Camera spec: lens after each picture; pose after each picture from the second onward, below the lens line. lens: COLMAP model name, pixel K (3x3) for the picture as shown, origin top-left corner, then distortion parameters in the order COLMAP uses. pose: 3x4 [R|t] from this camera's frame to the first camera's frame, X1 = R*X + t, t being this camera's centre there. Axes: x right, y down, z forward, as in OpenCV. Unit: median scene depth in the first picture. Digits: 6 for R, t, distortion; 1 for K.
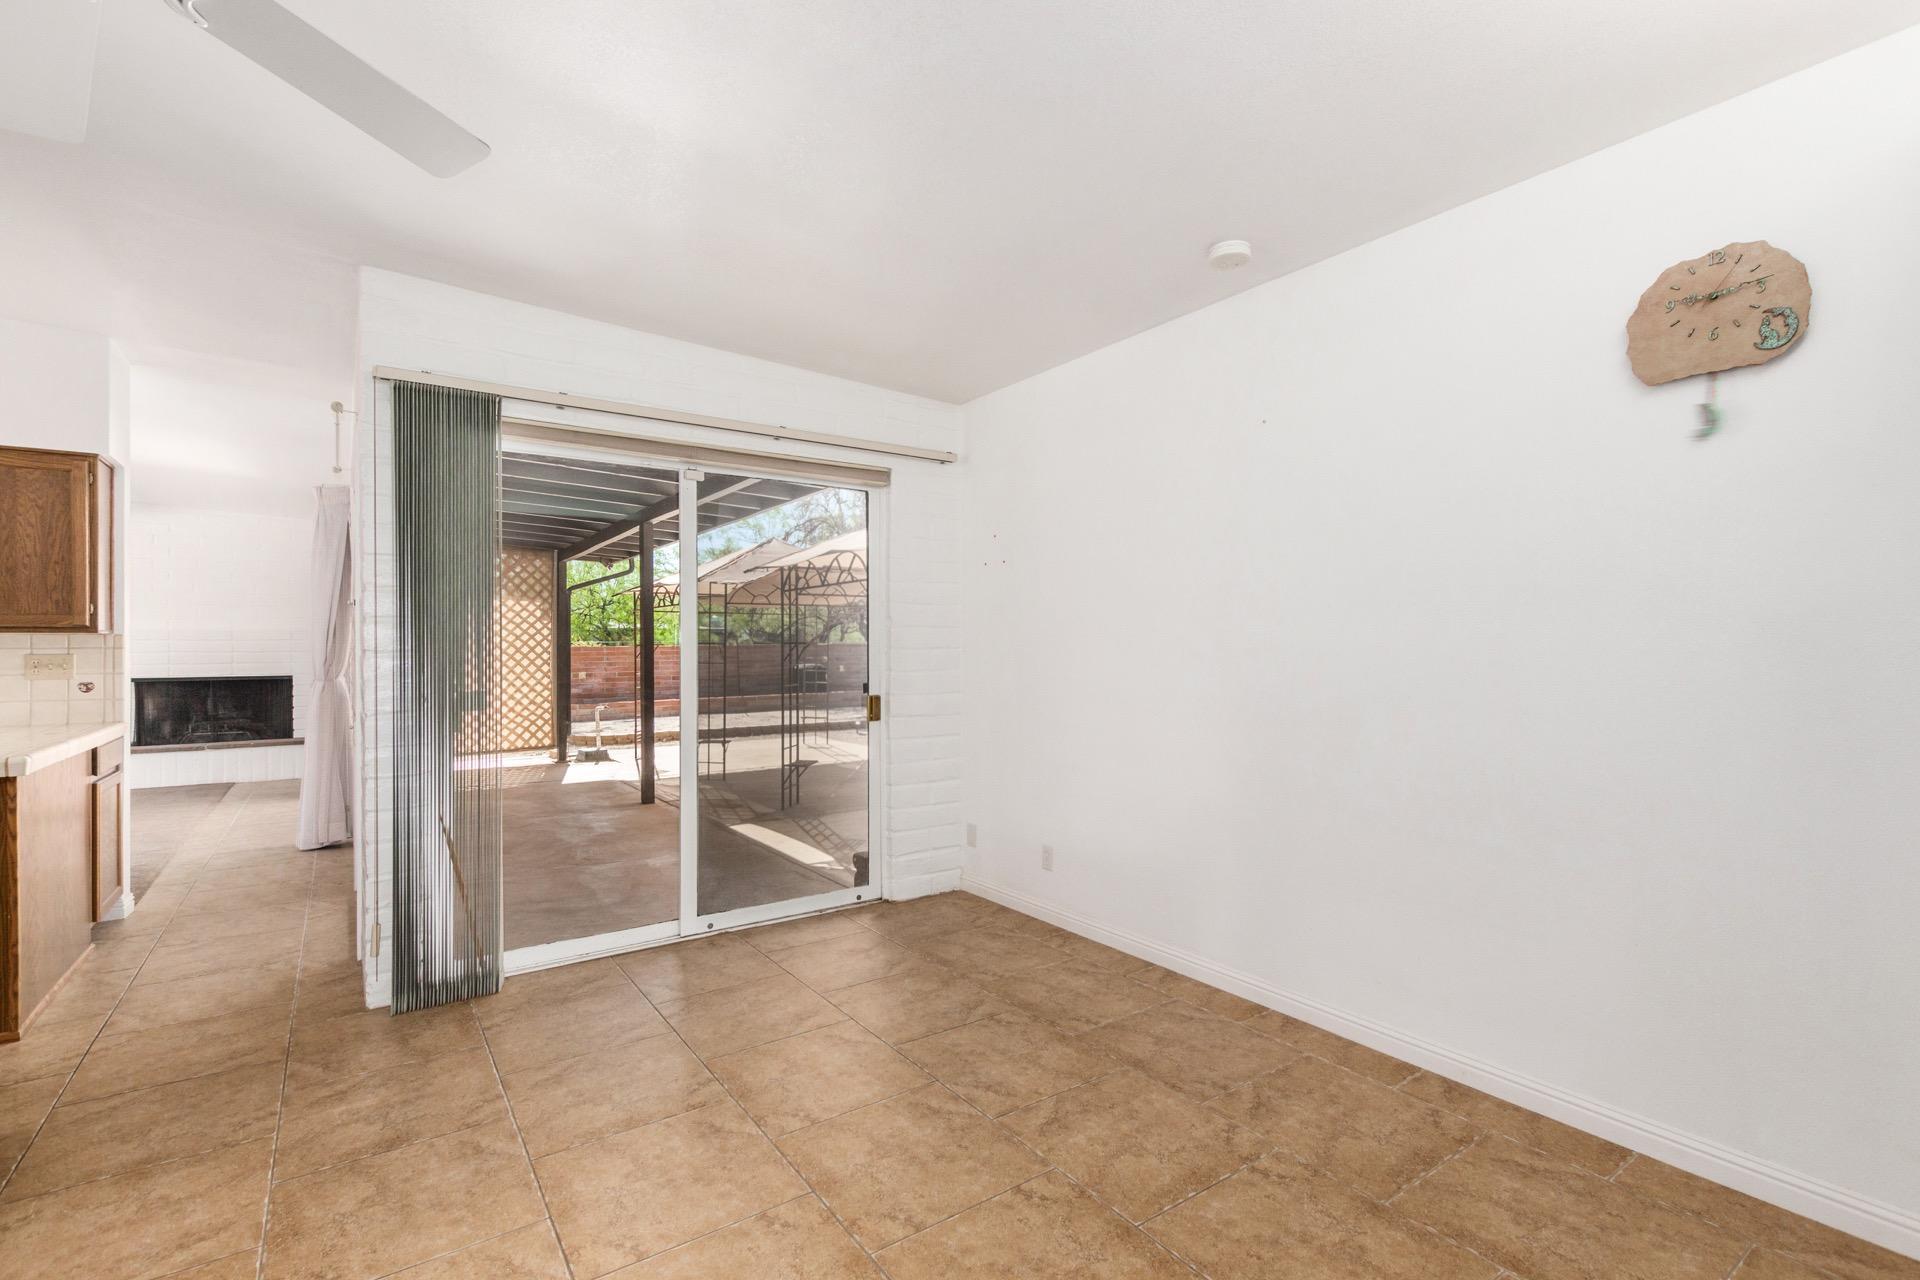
lens RADIAL K [[880.3, 0, 945.4], [0, 880.3, 641.9], [0, 0, 1]] dist [0.003323, -0.000187]
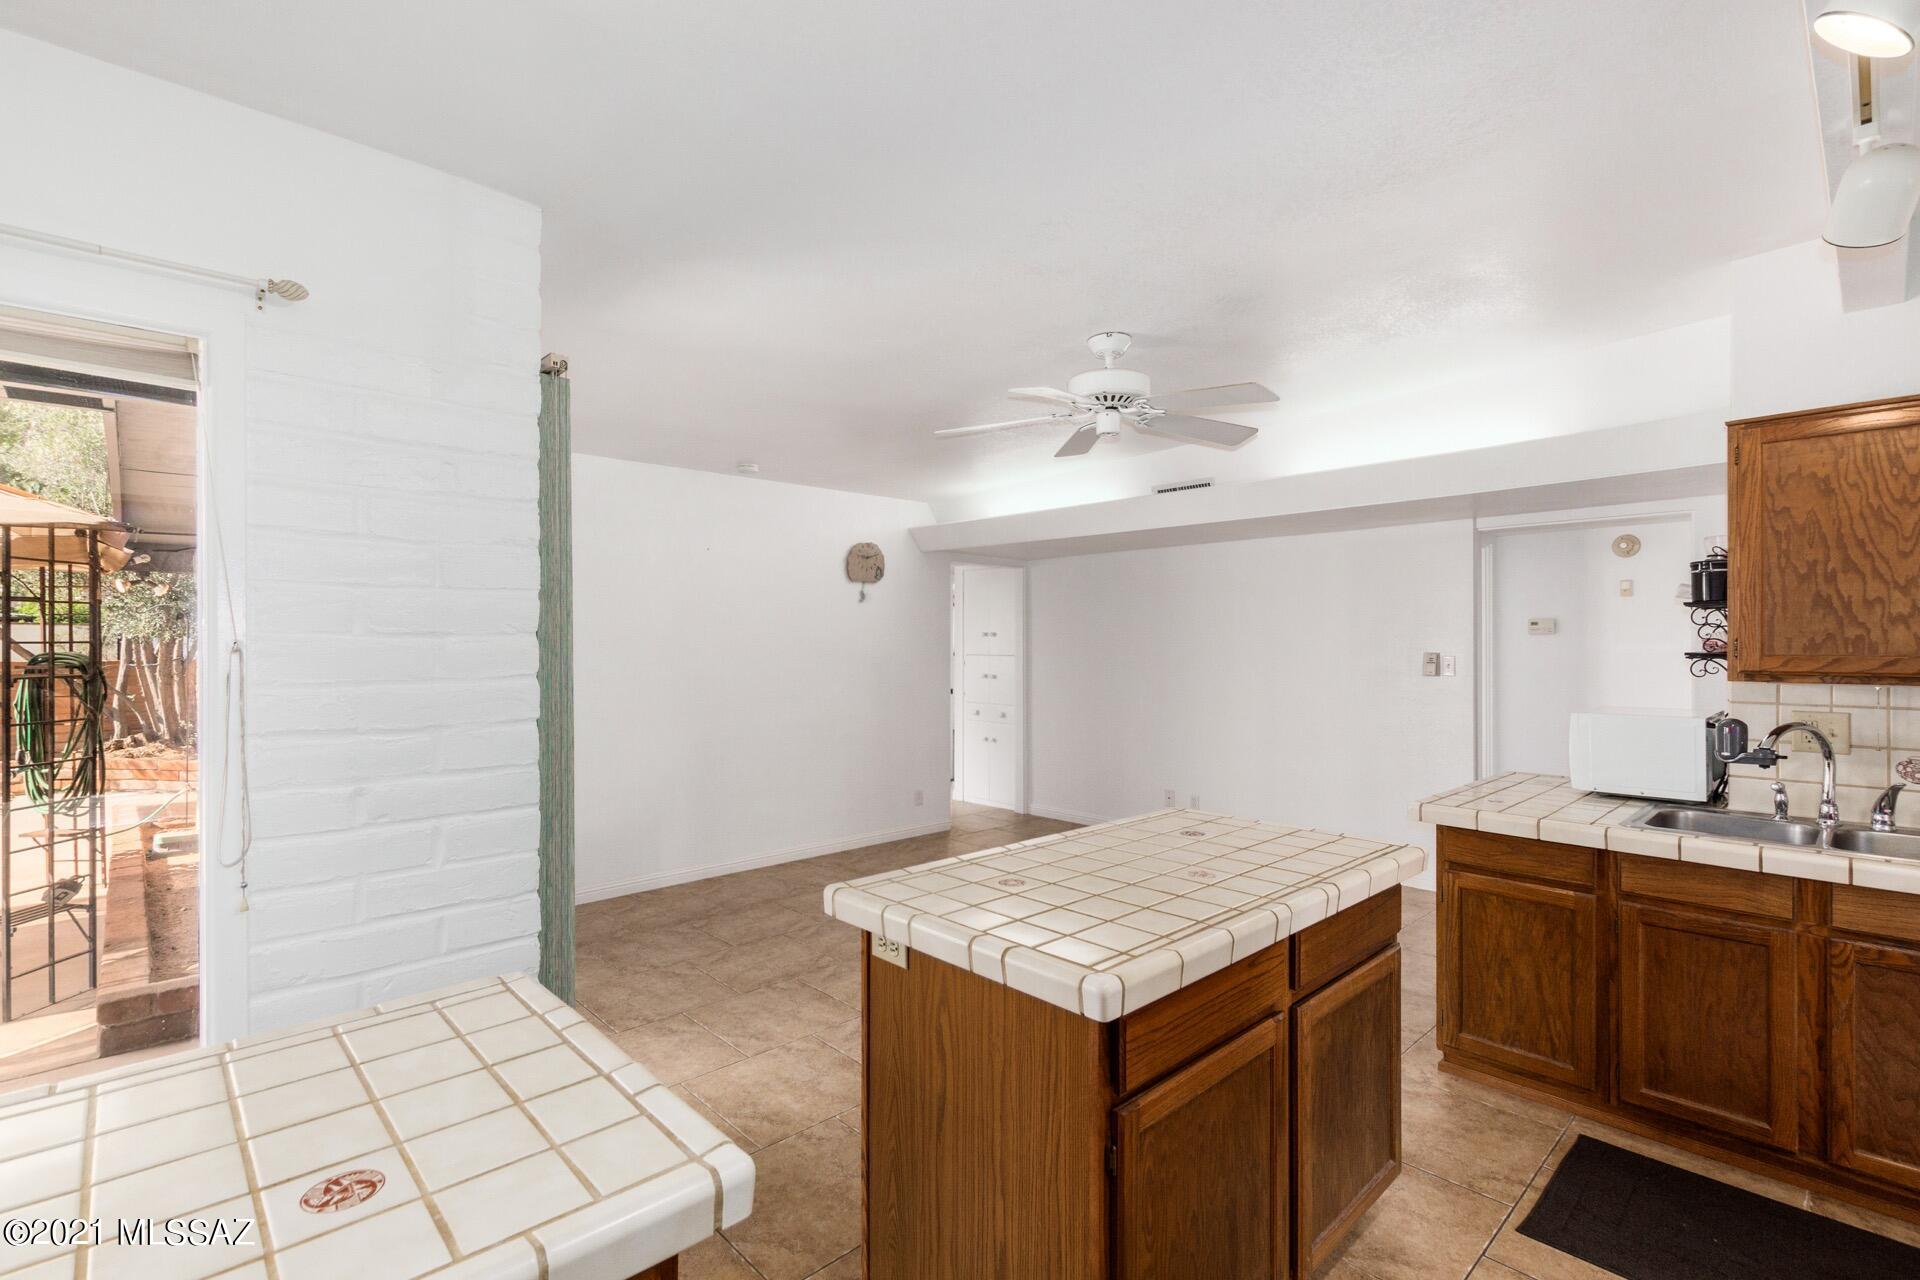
lens RADIAL K [[880.3, 0, 962.5], [0, 880.3, 642.6], [0, 0, 1]] dist [0.003323, -0.000187]
pose [[-0.158973, 0.008743, 0.987244, -1.182335], [0.007953, 0.999940, -0.007575, -0.035277], [-0.987251, 0.006647, -0.159033, 0.619374]]
